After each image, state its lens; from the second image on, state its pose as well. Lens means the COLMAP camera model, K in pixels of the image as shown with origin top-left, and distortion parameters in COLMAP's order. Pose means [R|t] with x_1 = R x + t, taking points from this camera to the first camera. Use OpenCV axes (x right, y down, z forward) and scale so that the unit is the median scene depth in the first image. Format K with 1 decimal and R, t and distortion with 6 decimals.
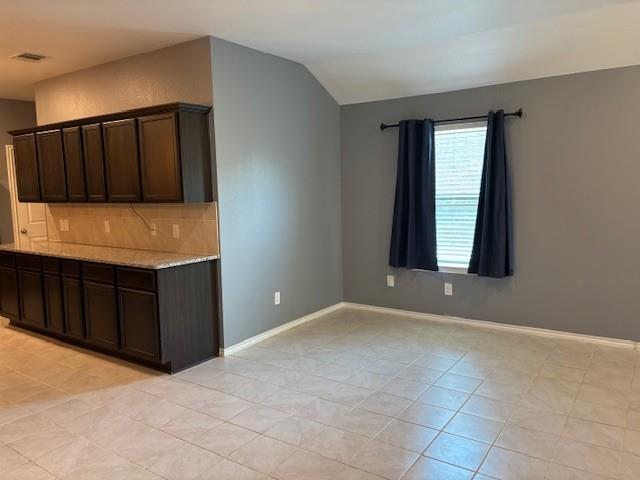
lens RADIAL K [[501.6, 0, 320.0], [0, 501.6, 240.0], [0, 0, 1]] dist [0.051437, -0.001552]
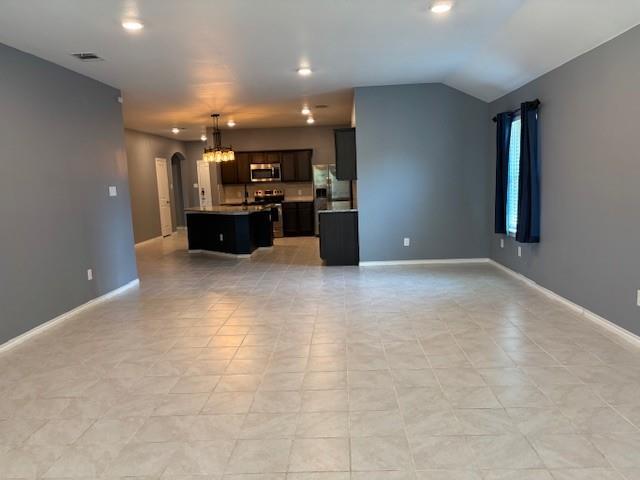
lens RADIAL K [[501.6, 0, 320.0], [0, 501.6, 240.0], [0, 0, 1]] dist [0.051437, -0.001552]
pose [[0.541126, 0.107084, -0.834096, 1.199251], [-0.065693, 0.994211, 0.085021, -0.004309], [0.838372, 0.008787, 0.545028, -0.081196]]
